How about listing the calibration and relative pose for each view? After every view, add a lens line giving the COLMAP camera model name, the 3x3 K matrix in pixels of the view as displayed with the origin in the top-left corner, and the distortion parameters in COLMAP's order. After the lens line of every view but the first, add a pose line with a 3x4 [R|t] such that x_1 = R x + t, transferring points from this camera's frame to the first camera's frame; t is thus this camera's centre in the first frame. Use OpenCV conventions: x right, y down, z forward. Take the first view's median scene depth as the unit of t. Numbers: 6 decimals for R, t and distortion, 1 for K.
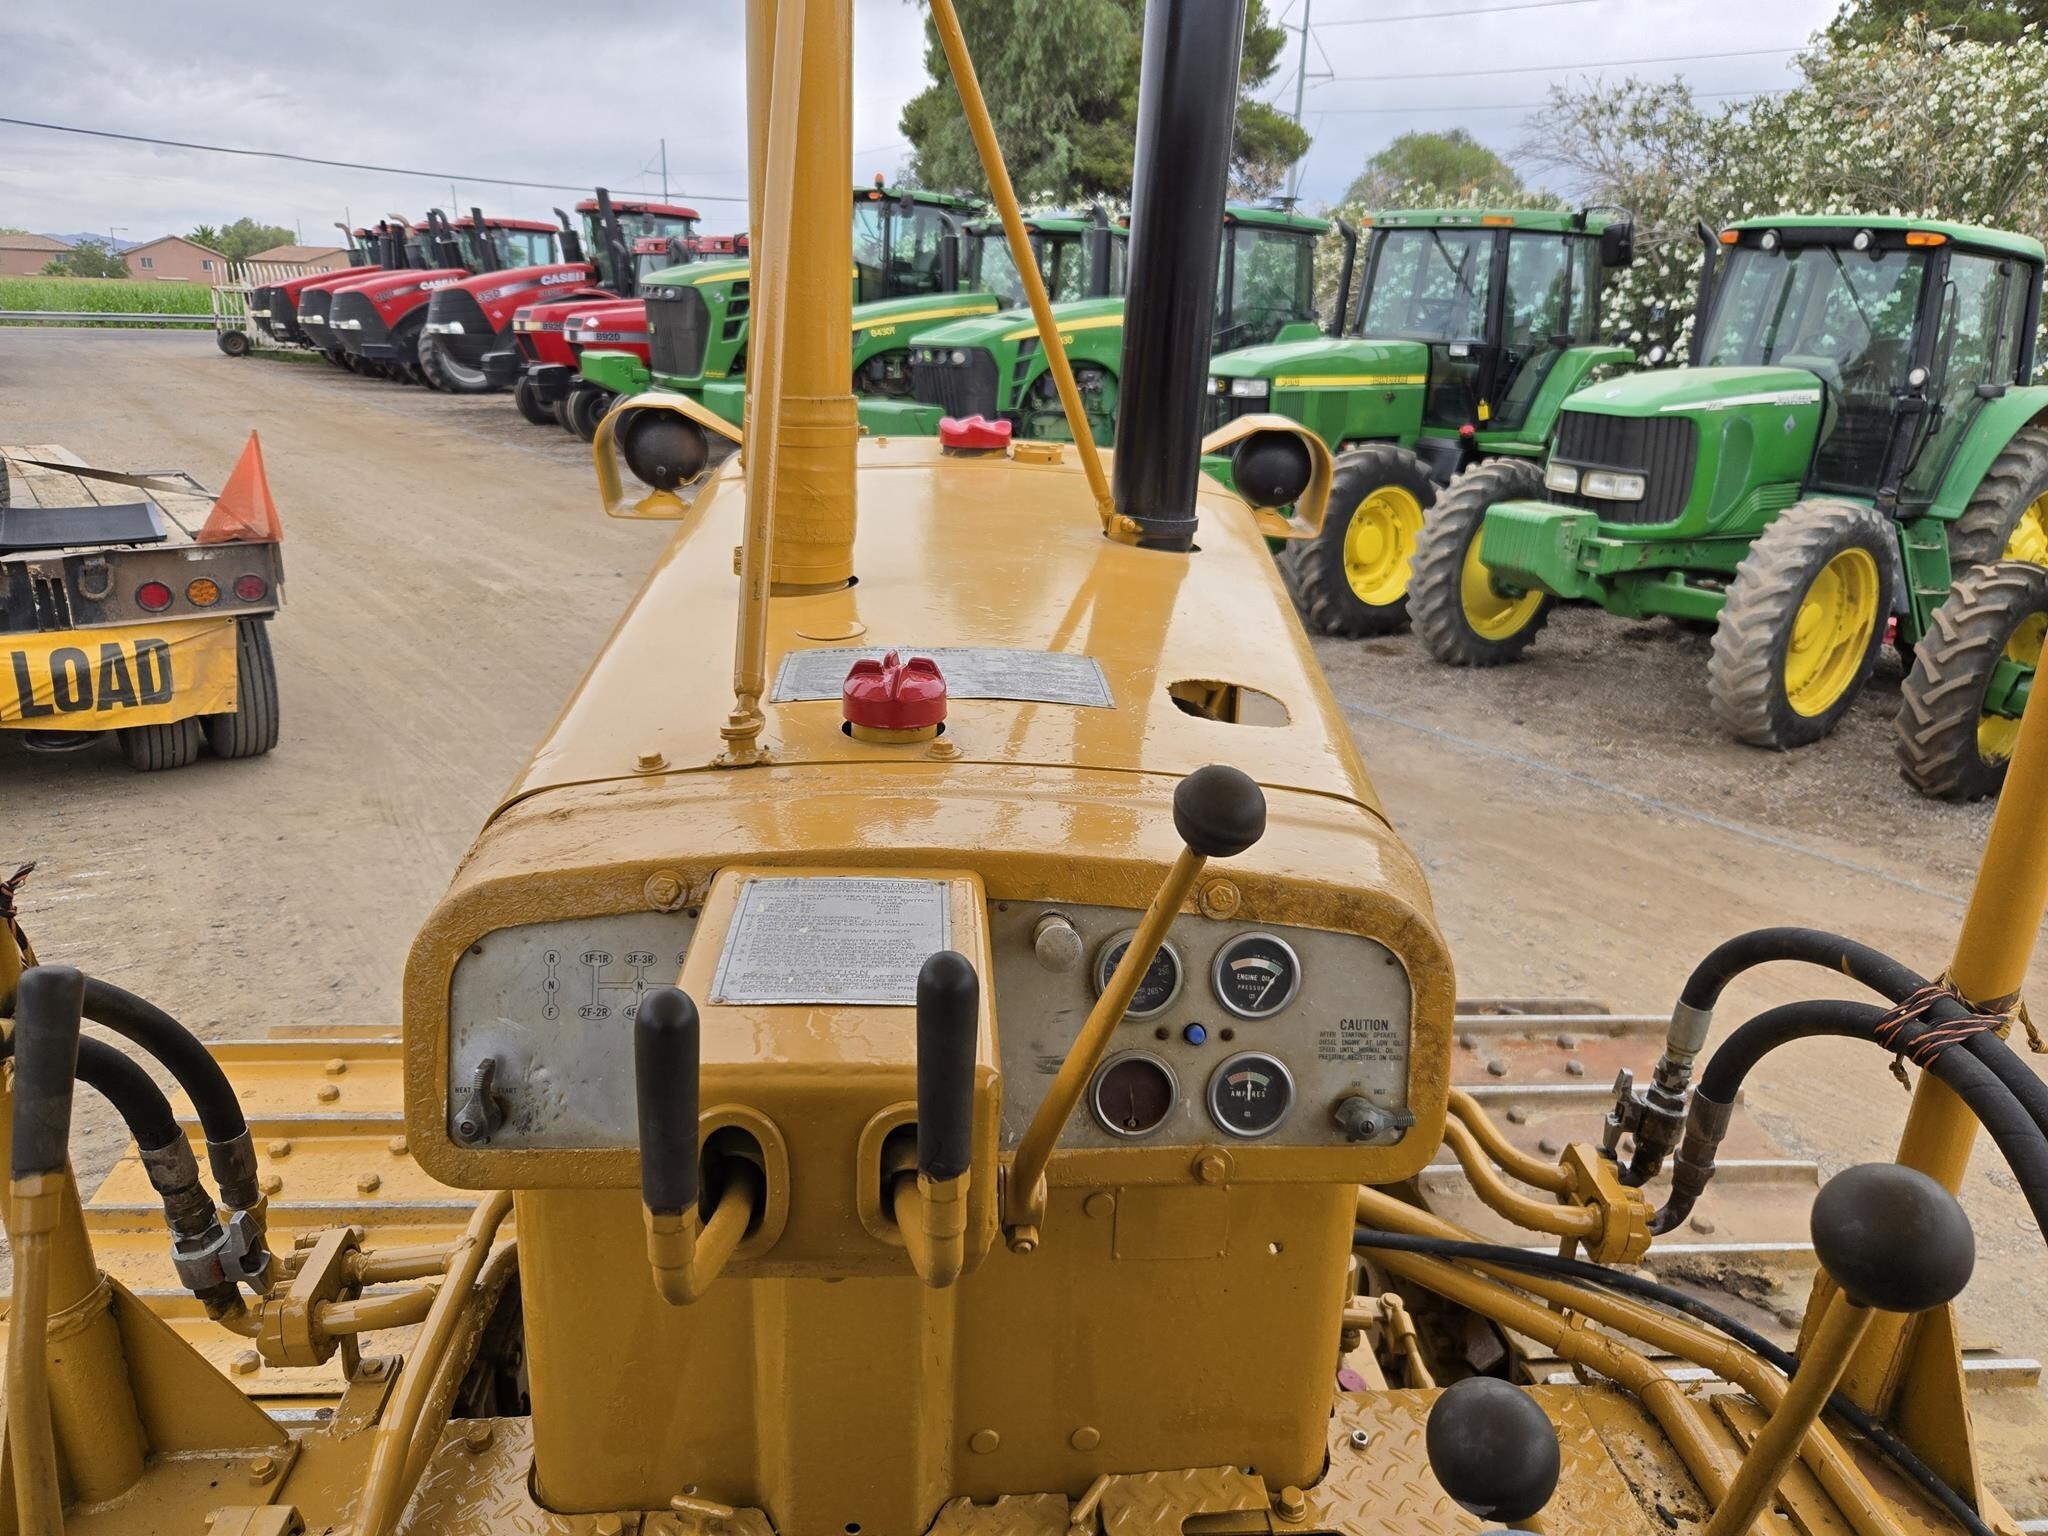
lens RADIAL K [[1389.6, 0, 1025.3], [0, 1389.6, 744.4], [0, 0, 1]] dist [0.055781, -0.044514]
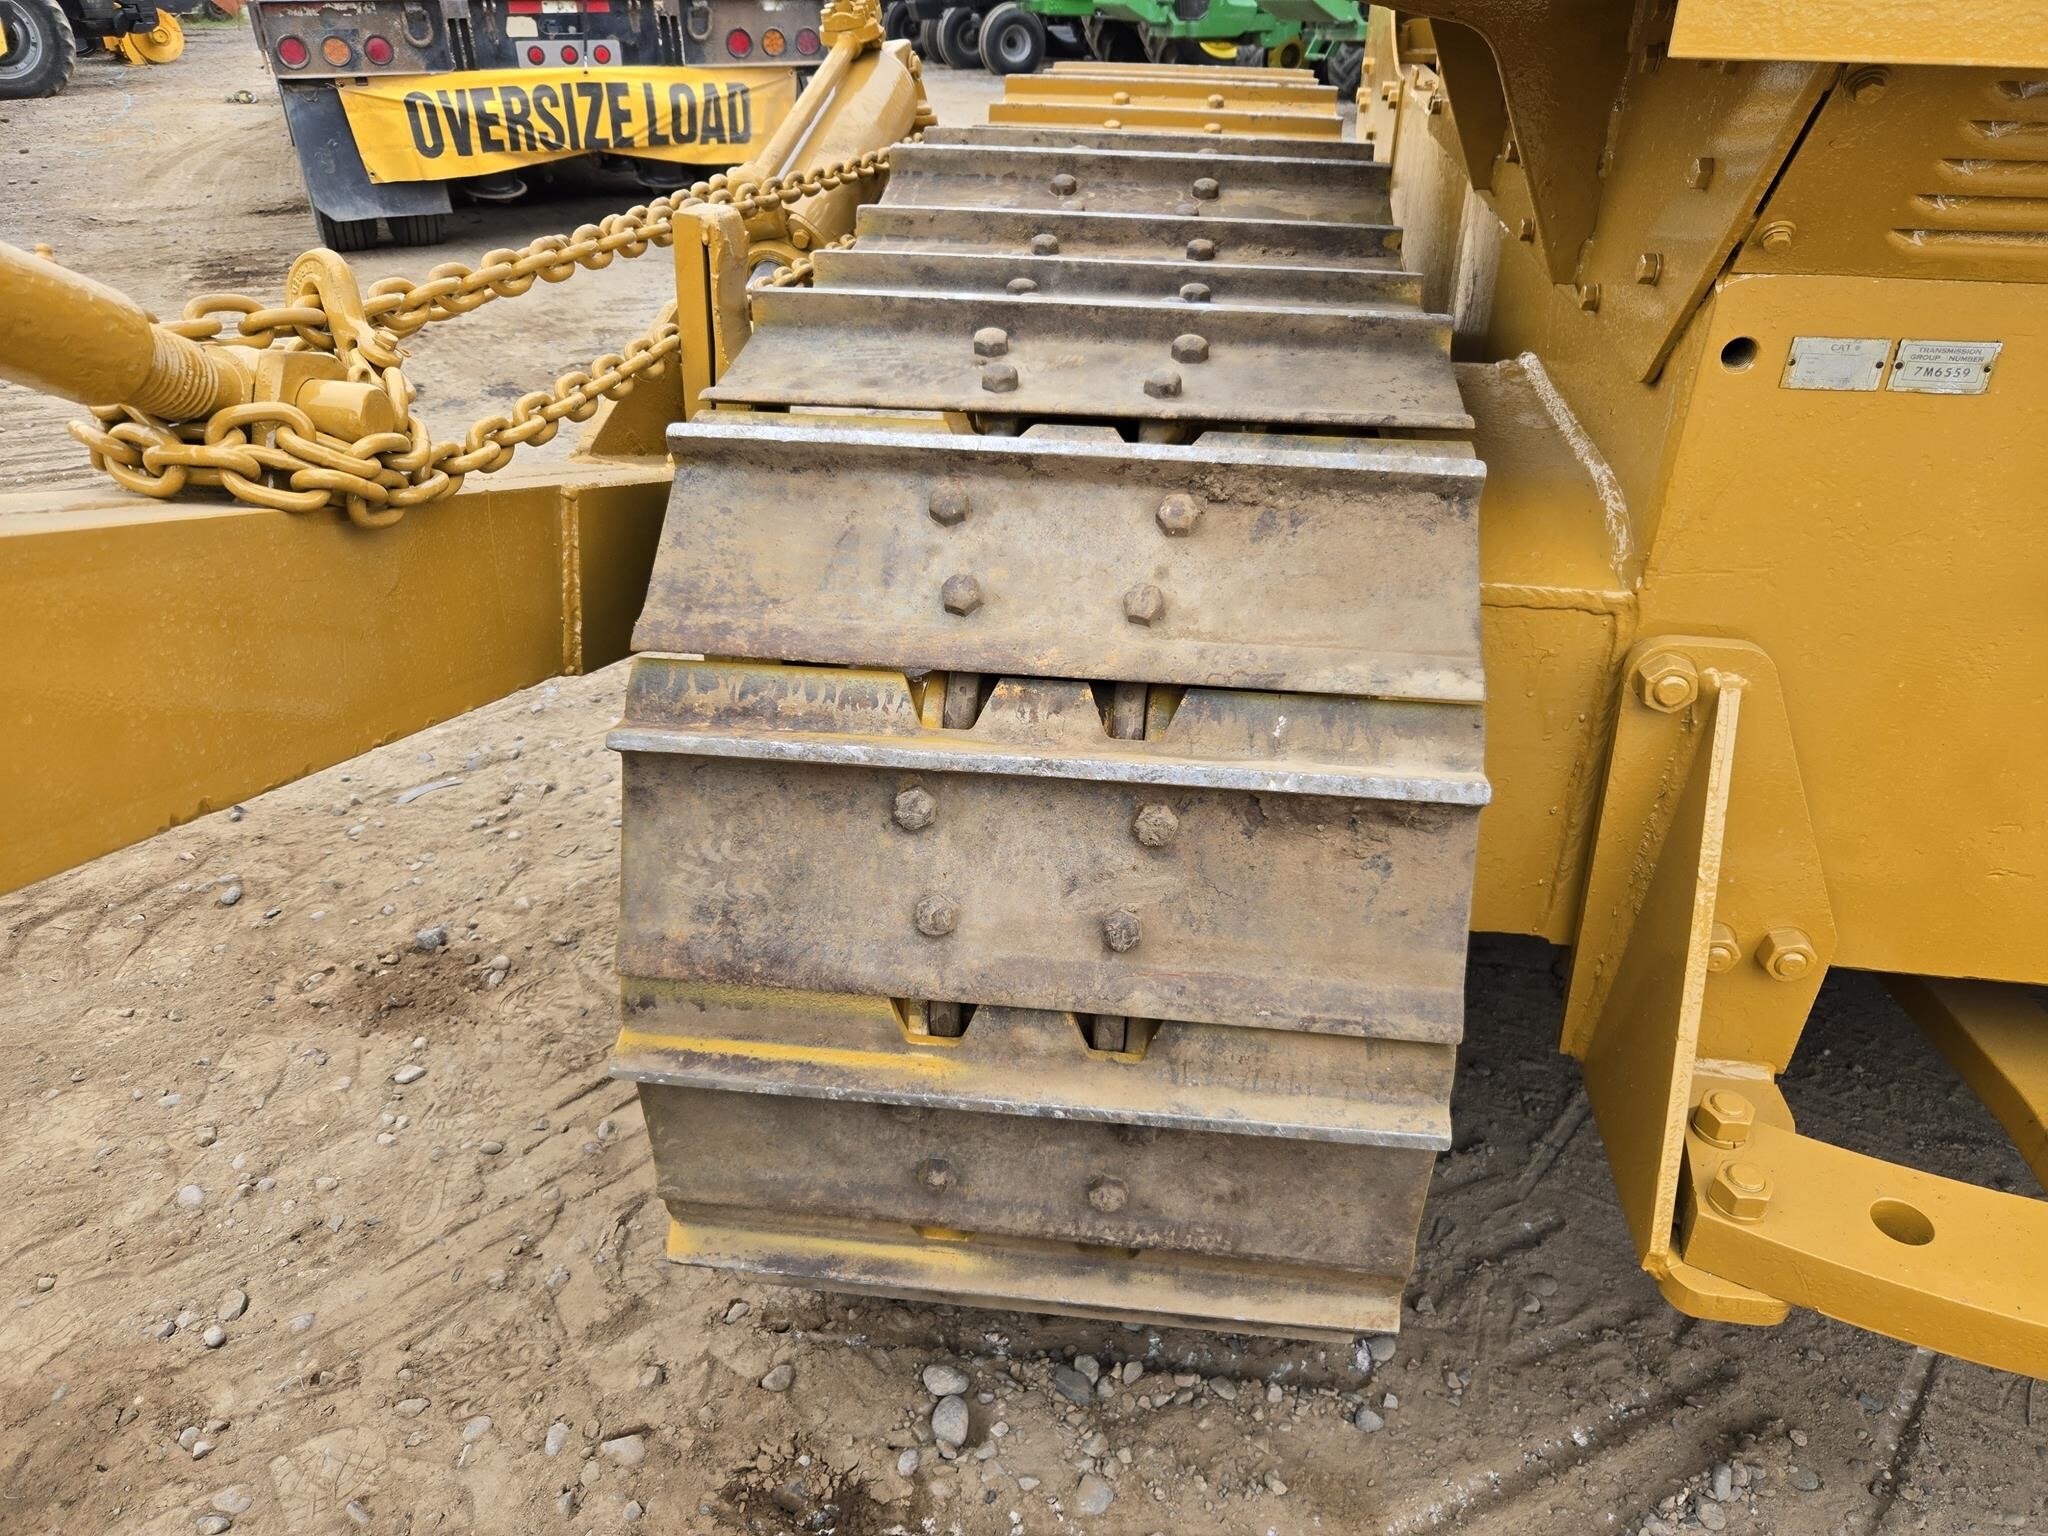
lens RADIAL K [[1387.6, 0, 1024.8], [0, 1387.6, 789.5], [0, 0, 1]] dist [0.056789, -0.044588]
pose [[0.978330, 0.078465, -0.191608, -0.096480], [-0.036119, 0.975898, 0.215218, 0.219579], [0.203877, -0.203633, 0.957584, -0.188831]]
